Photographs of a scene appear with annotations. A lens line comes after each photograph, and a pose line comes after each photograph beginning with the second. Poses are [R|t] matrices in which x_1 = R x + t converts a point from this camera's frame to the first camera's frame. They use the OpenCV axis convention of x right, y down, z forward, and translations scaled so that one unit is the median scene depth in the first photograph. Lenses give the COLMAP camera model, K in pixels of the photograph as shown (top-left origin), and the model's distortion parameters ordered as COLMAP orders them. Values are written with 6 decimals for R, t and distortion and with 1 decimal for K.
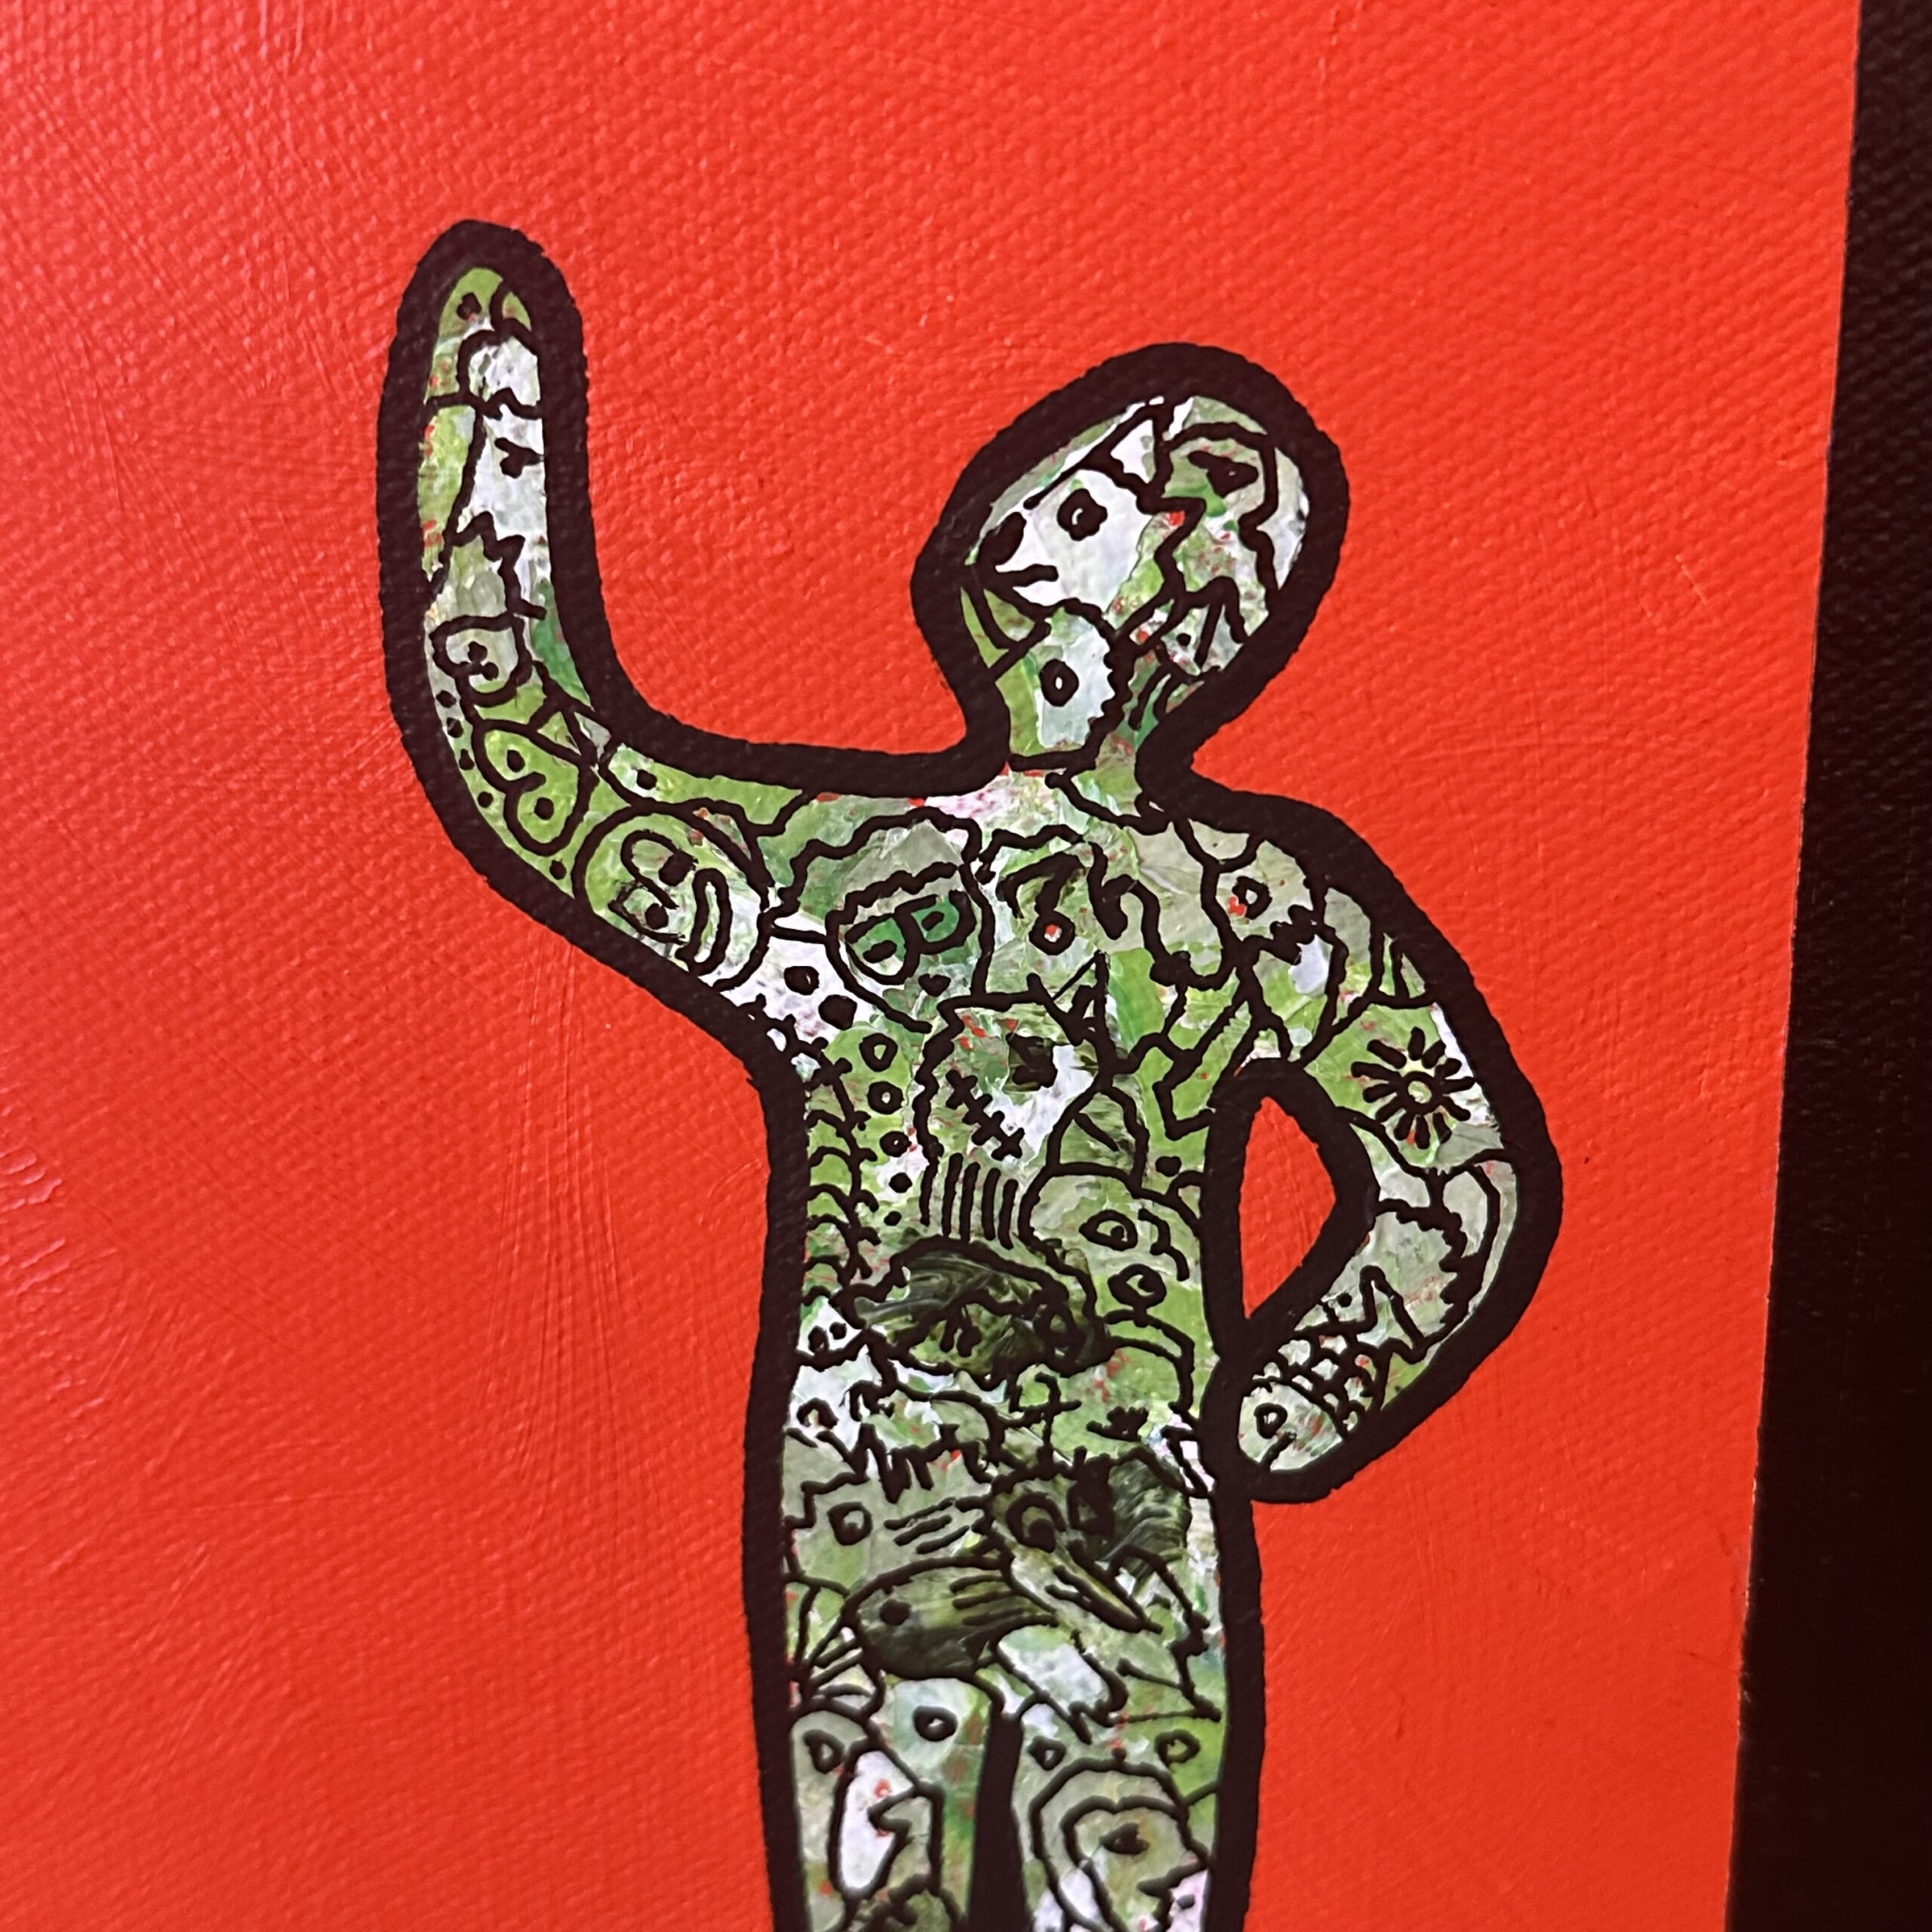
lens RADIAL K [[2874.9, 0, 977.2], [0, 2874.9, 1009.6], [0, 0, 1]] dist [0.172700, -0.328658]
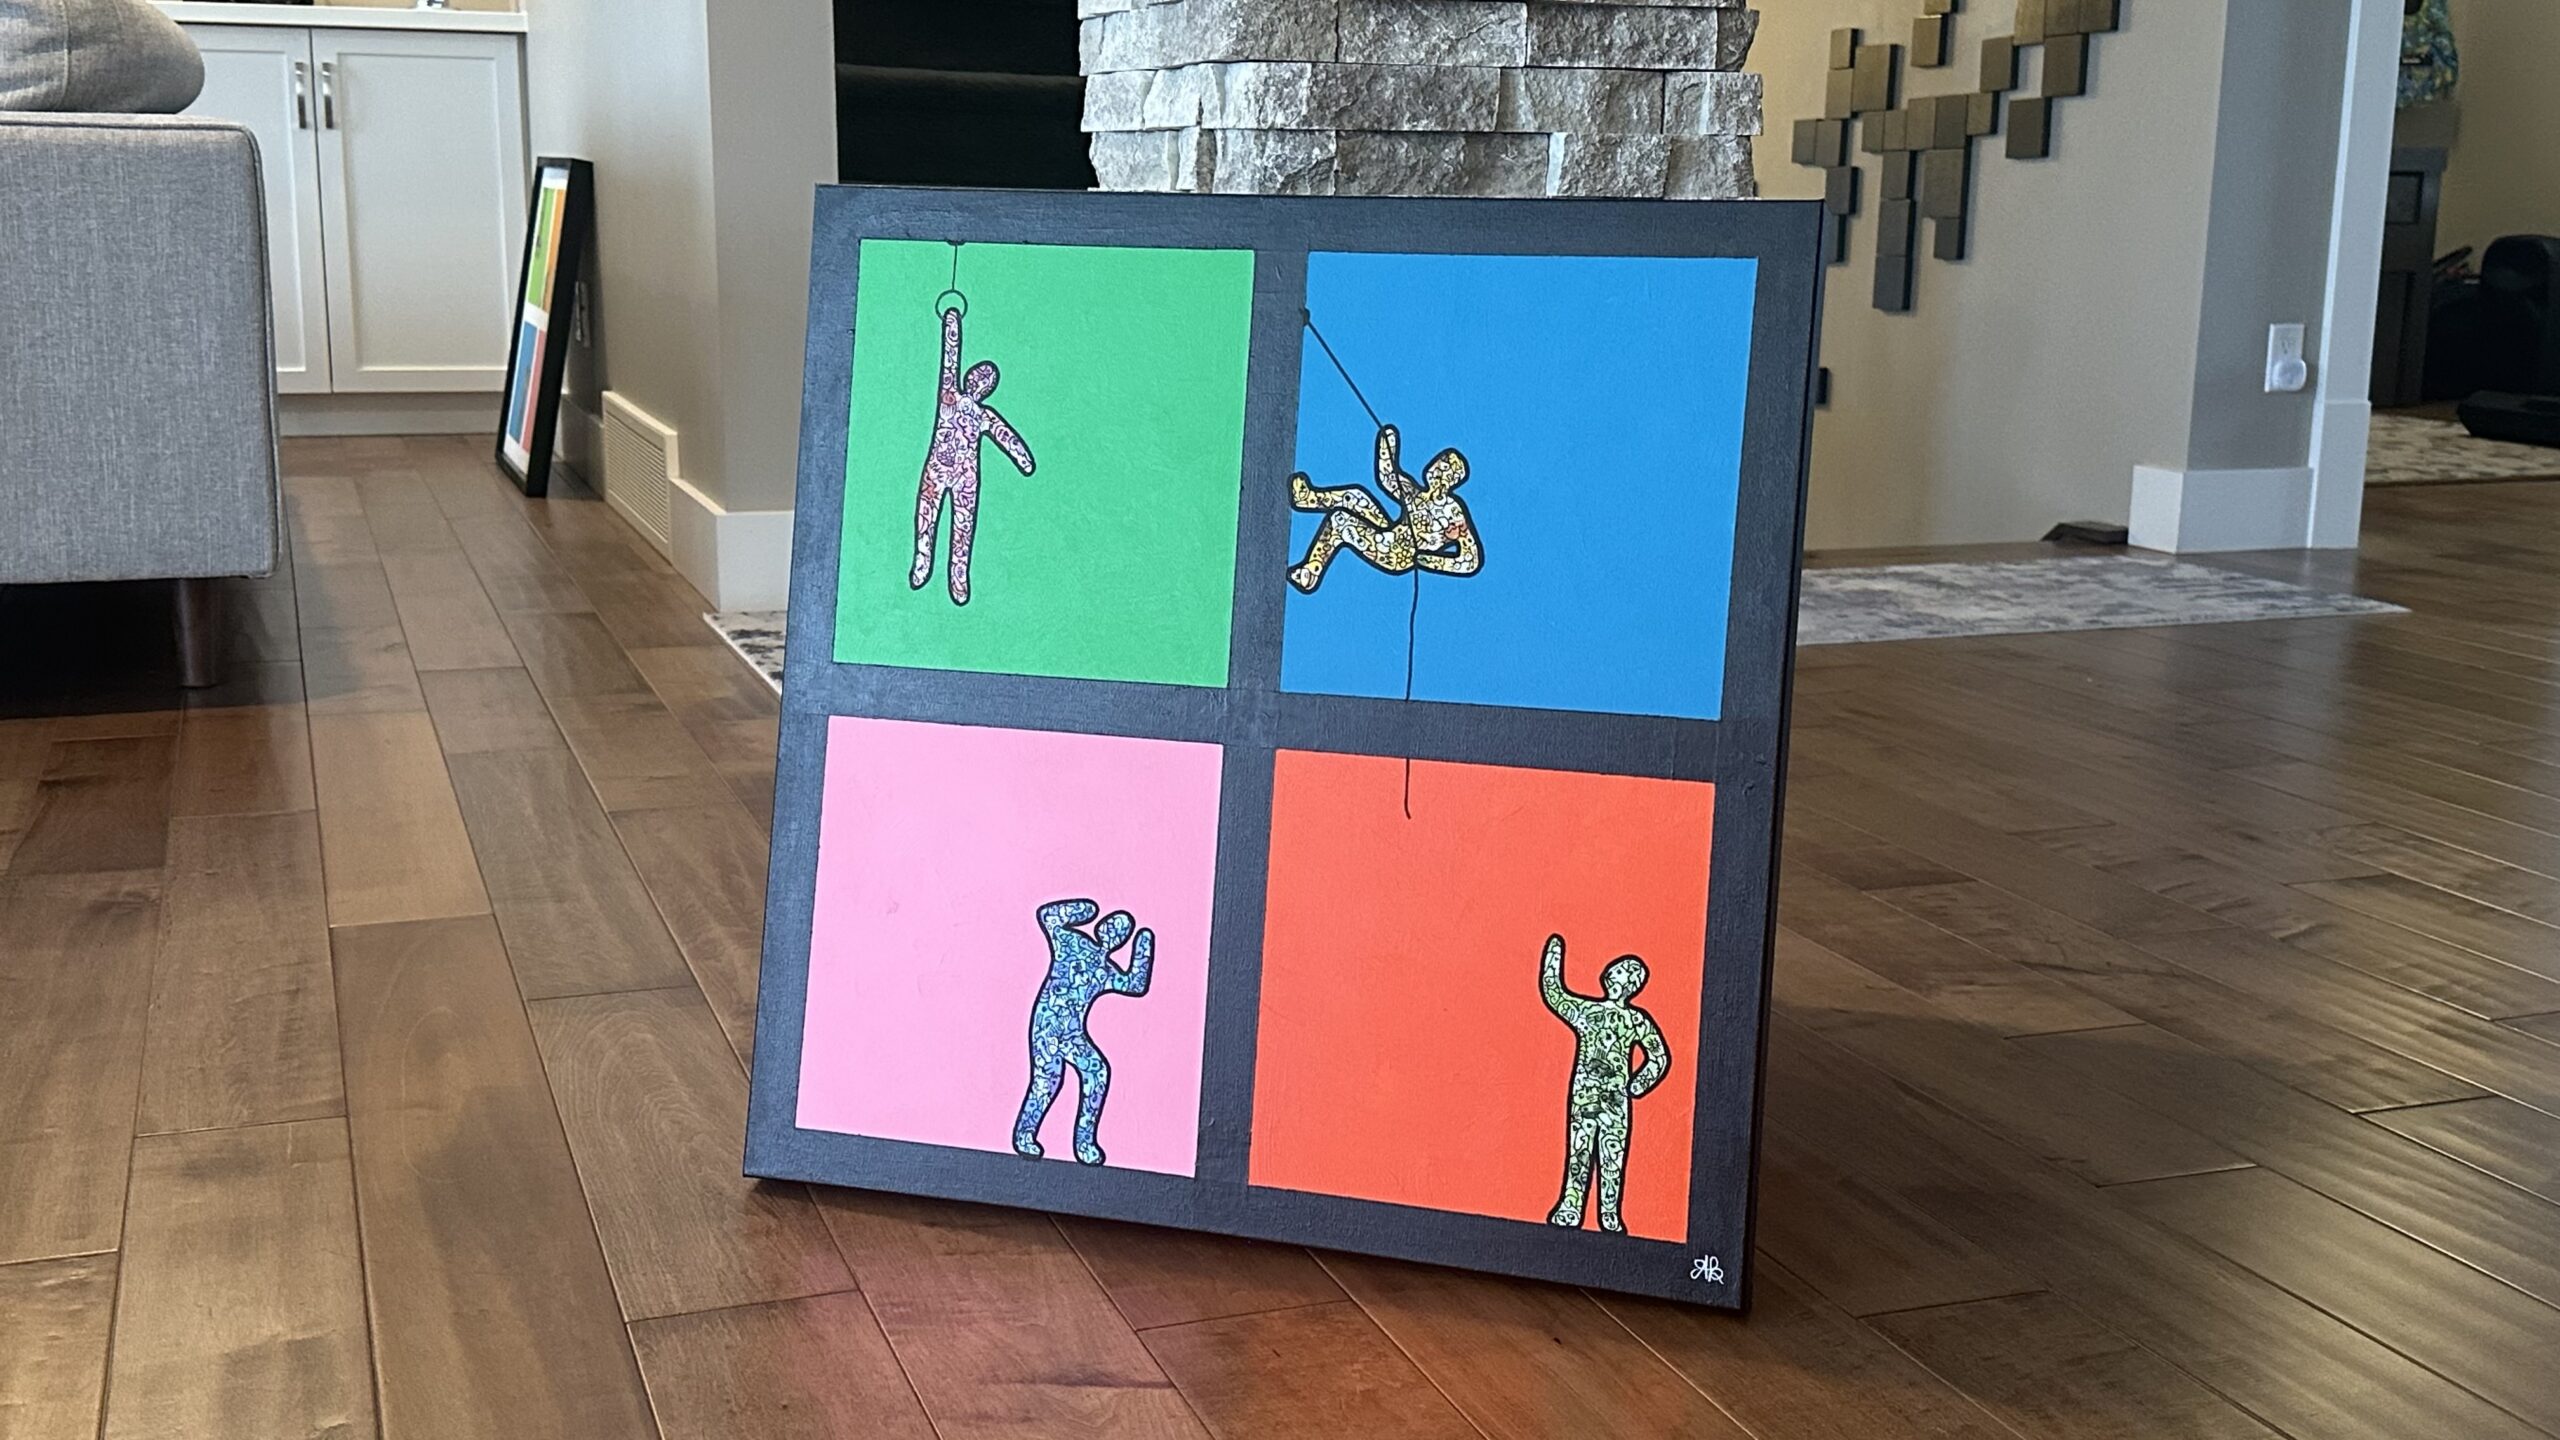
lens RADIAL K [[2694.0, 0, 1269.0], [0, 2694.0, 729.8], [0, 0, 1]] dist [0.190261, -0.471266]
pose [[0.962004, 0.083328, -0.260010, 1.030951], [-0.157215, 0.947635, -0.277977, 1.501470], [0.223231, 0.308293, 0.924729, -6.697573]]
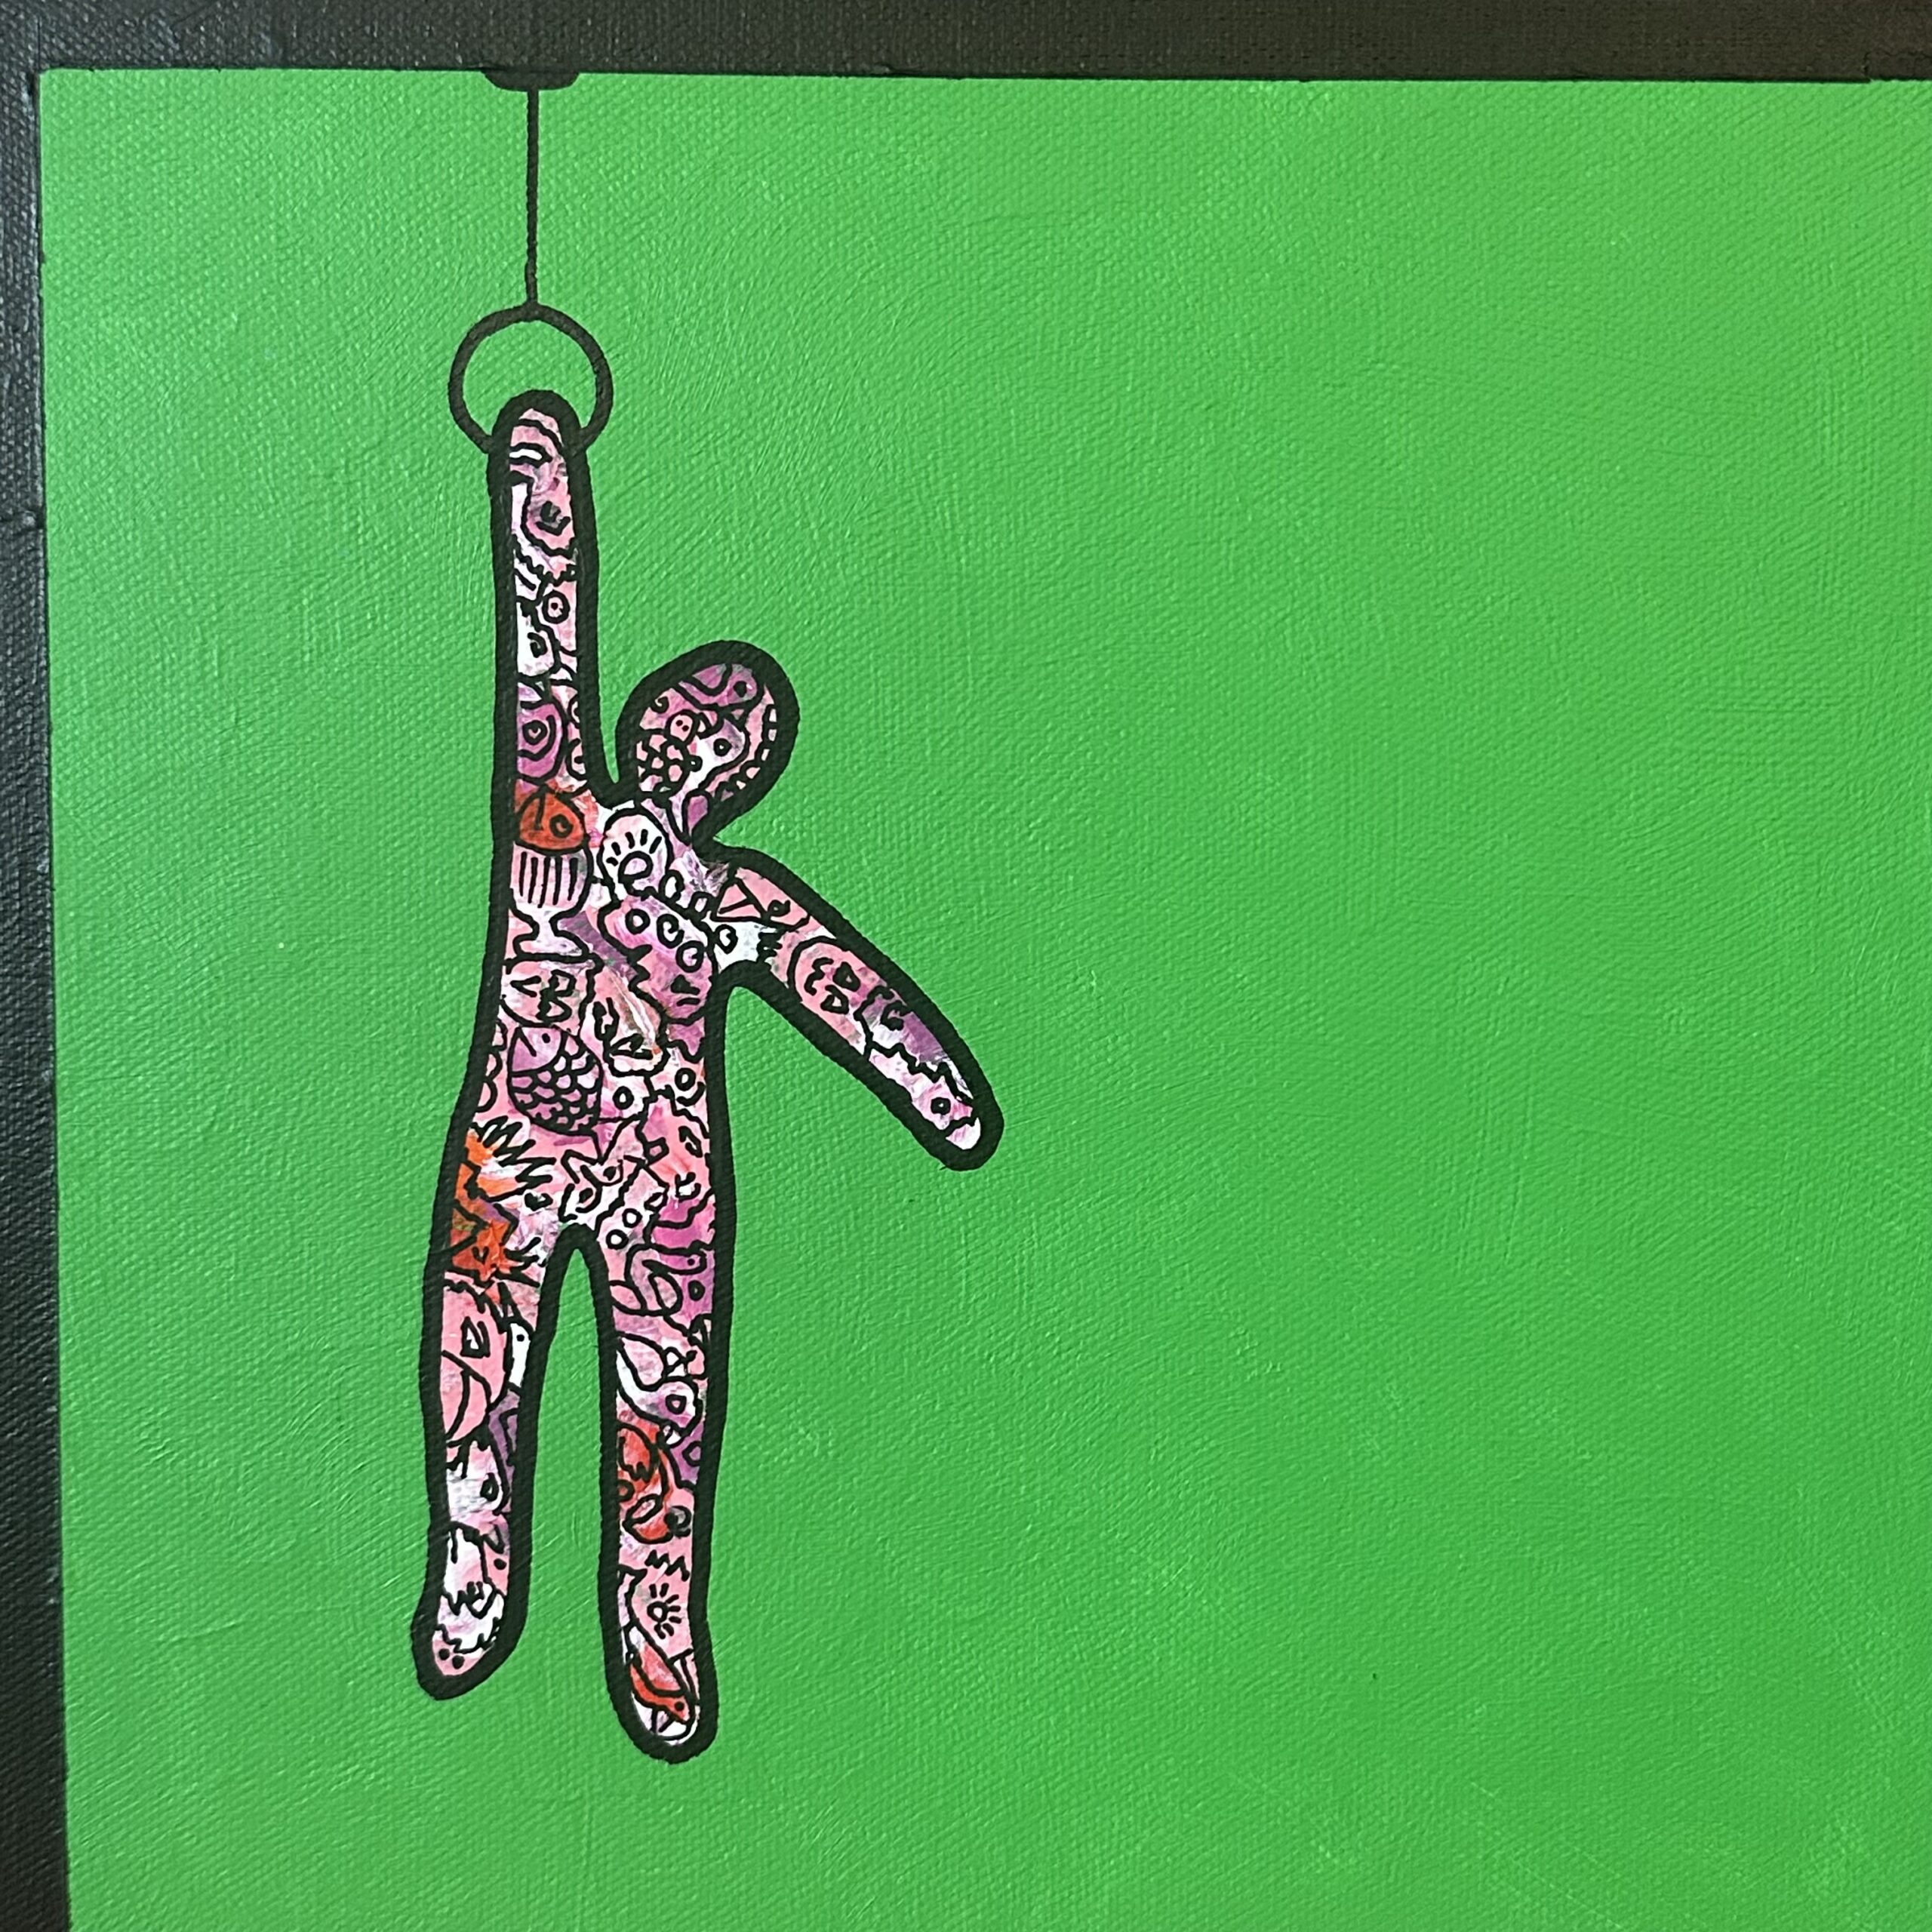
lens RADIAL K [[2874.9, 0, 977.2], [0, 2874.9, 1009.6], [0, 0, 1]] dist [0.172700, -0.328658]
pose [[0.999678, 0.025018, 0.004243, -1.924891], [-0.023525, 0.976420, -0.214595, -1.131342], [-0.009511, 0.214426, 0.976694, -1.311948]]
